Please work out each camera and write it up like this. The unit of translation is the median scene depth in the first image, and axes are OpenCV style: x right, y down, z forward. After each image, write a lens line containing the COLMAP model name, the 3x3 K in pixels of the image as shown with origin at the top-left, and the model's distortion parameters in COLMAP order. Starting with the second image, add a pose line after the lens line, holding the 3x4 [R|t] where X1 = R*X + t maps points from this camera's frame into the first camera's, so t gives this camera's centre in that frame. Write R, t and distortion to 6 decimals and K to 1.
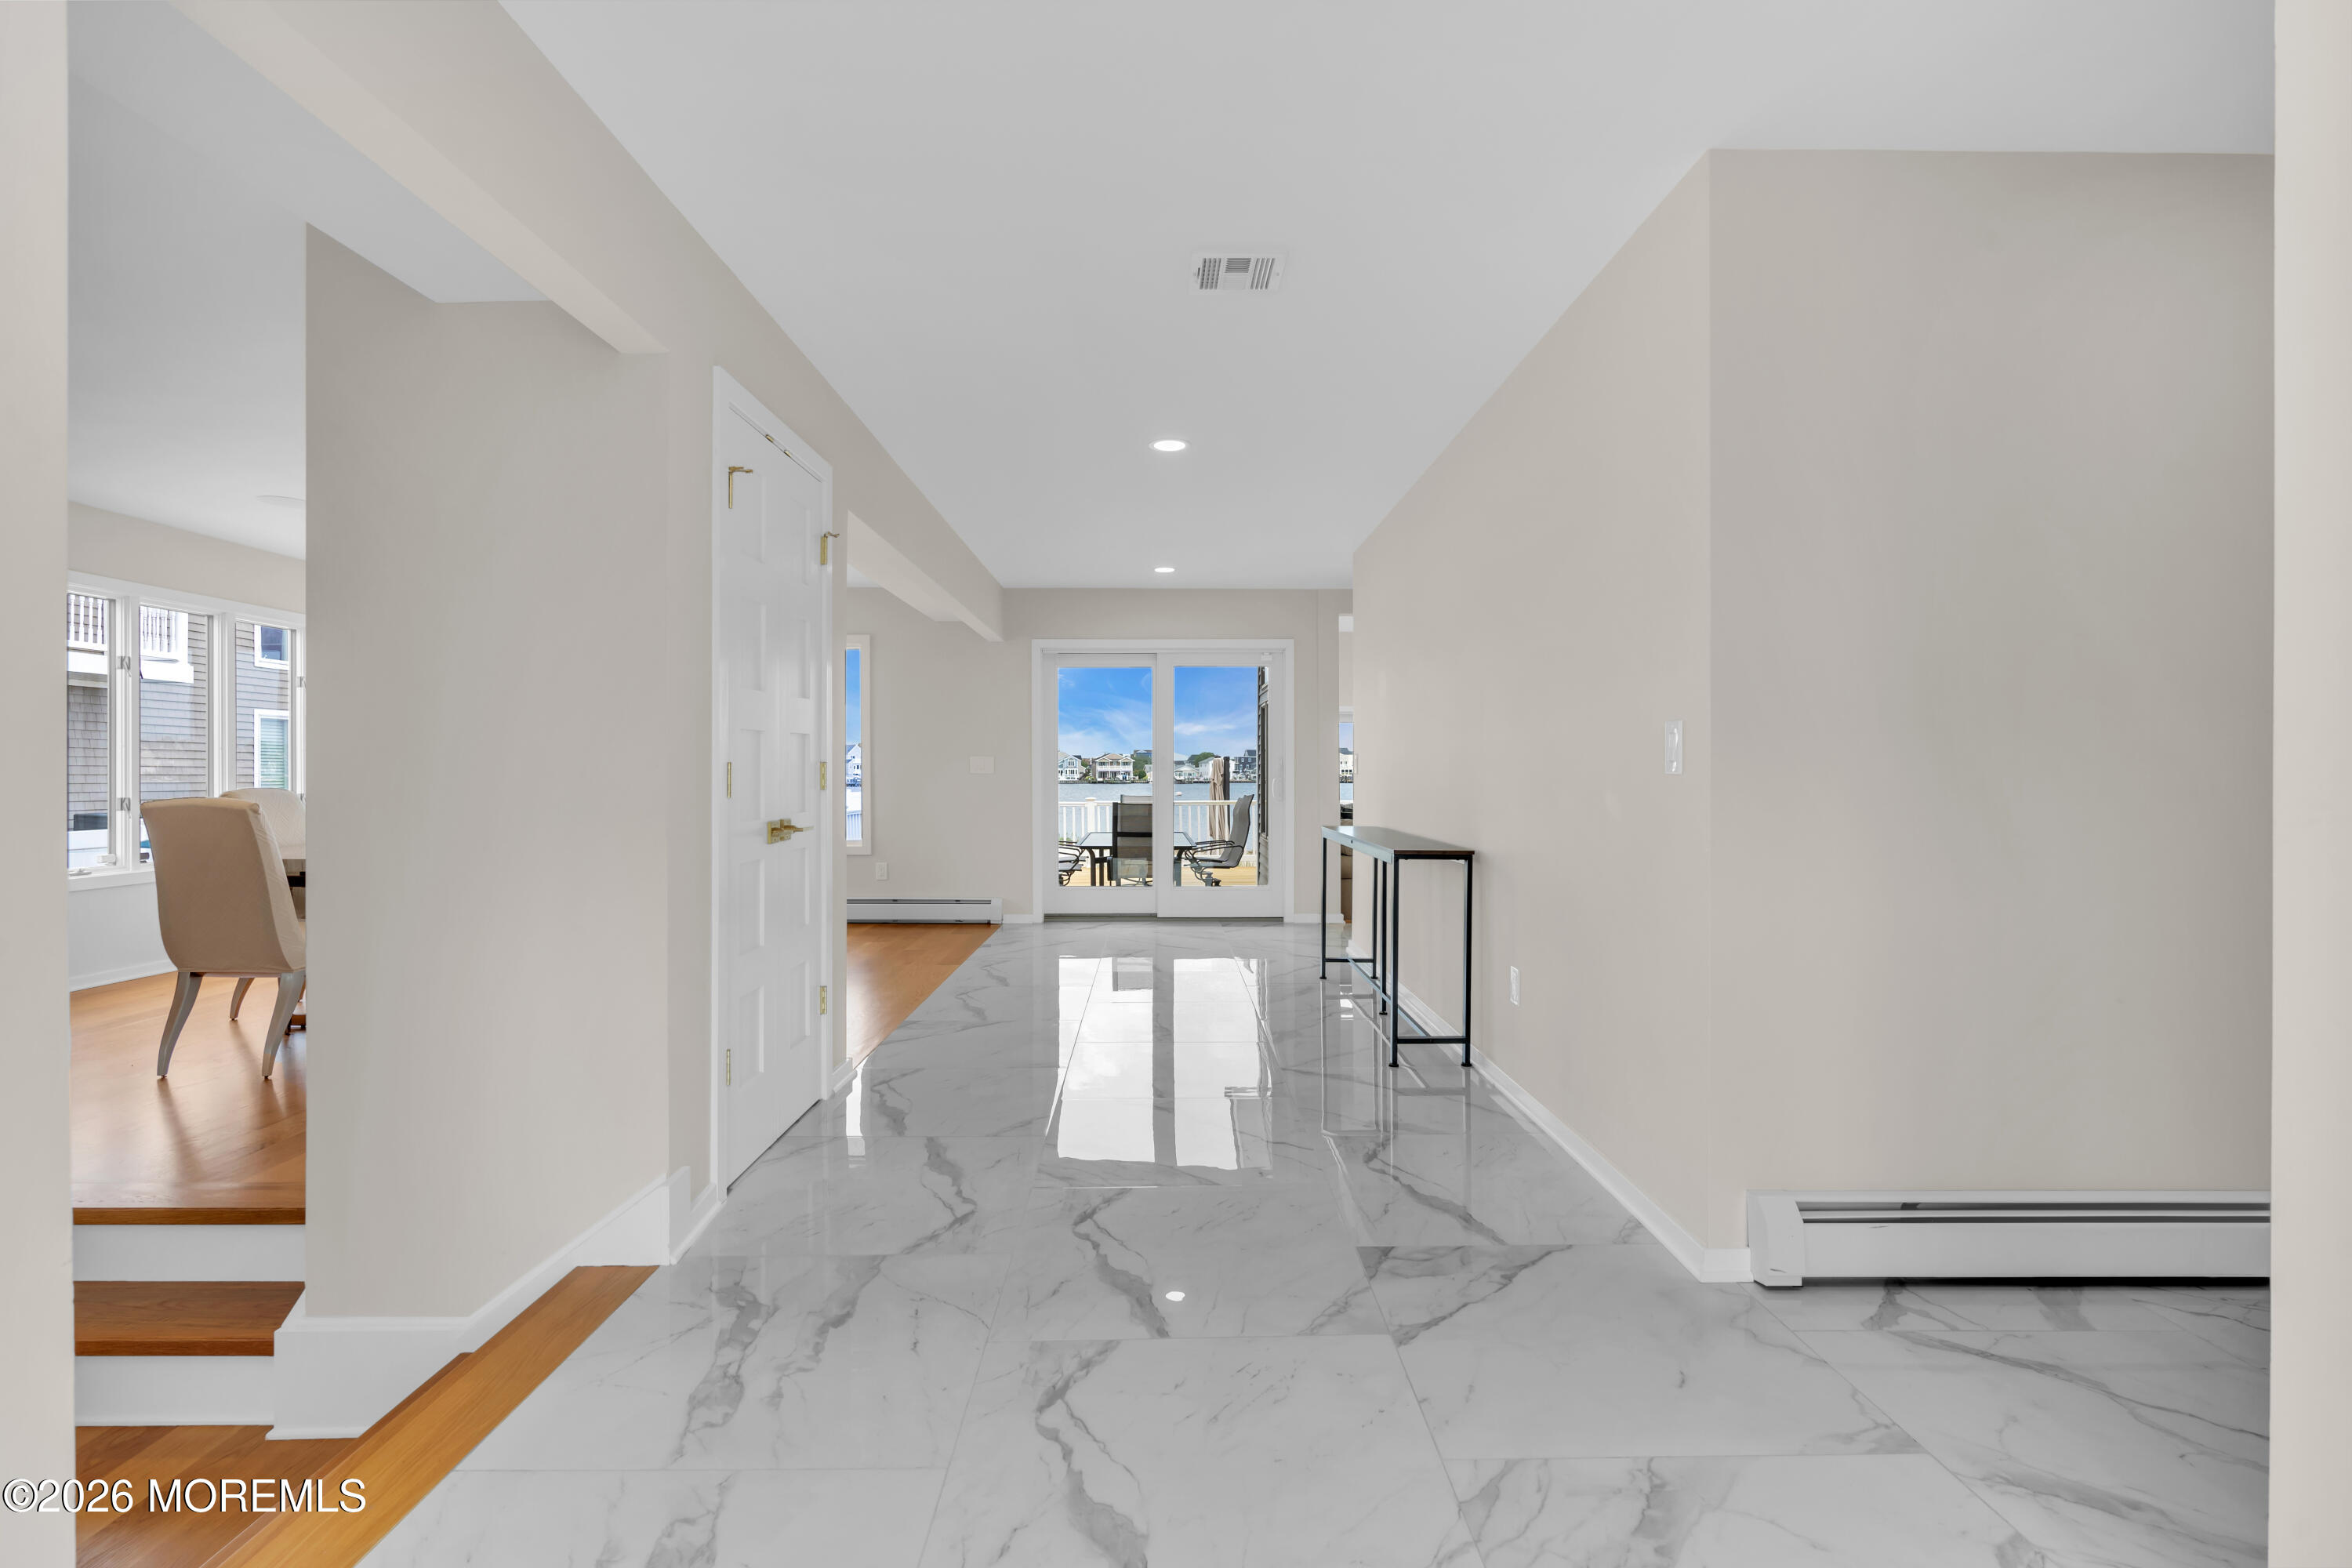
lens RADIAL K [[1109.4, 0, 1176.0], [0, 1109.4, 784.0], [0, 0, 1]] dist [0.000118, 0.000279]
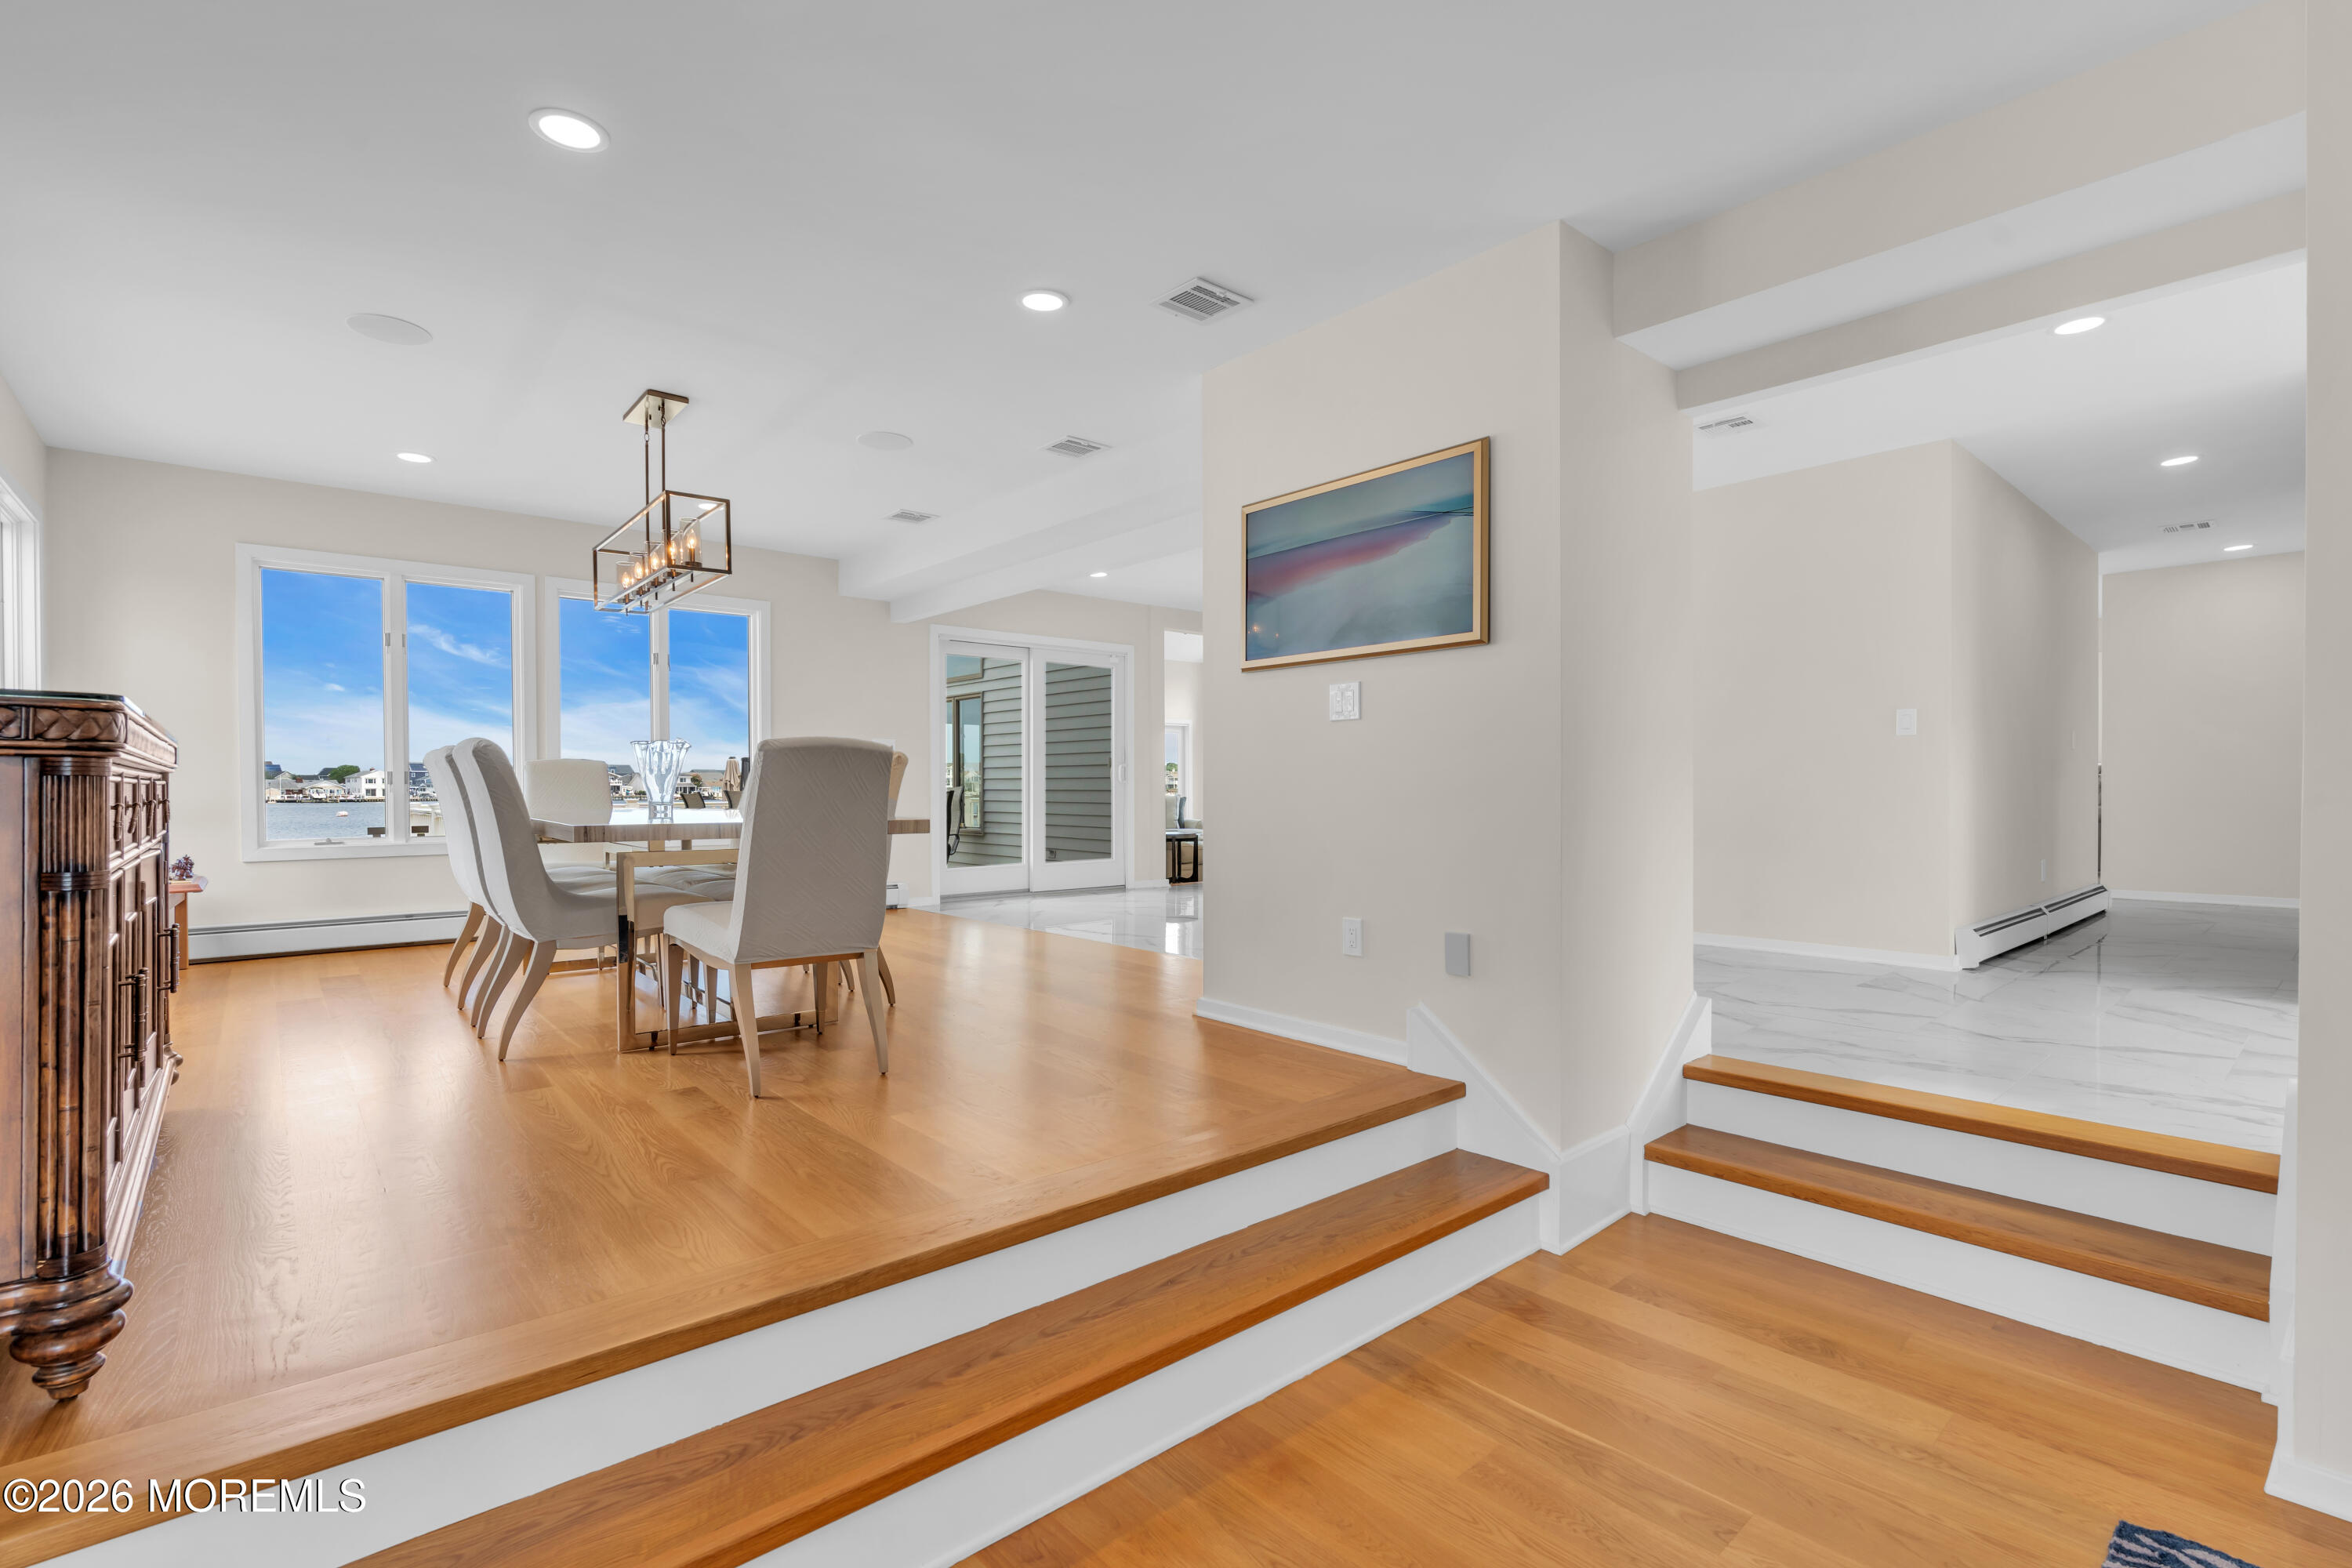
lens RADIAL K [[1056.6, 0, 1173.6], [0, 1056.6, 779.1], [0, 0, 1]] dist [-0.007304, 0.000001]
pose [[0.768098, 0.004551, 0.640316, -0.573777], [0.008367, 0.999818, -0.017143, 0.029755], [-0.640277, 0.018525, 0.767920, 0.119444]]
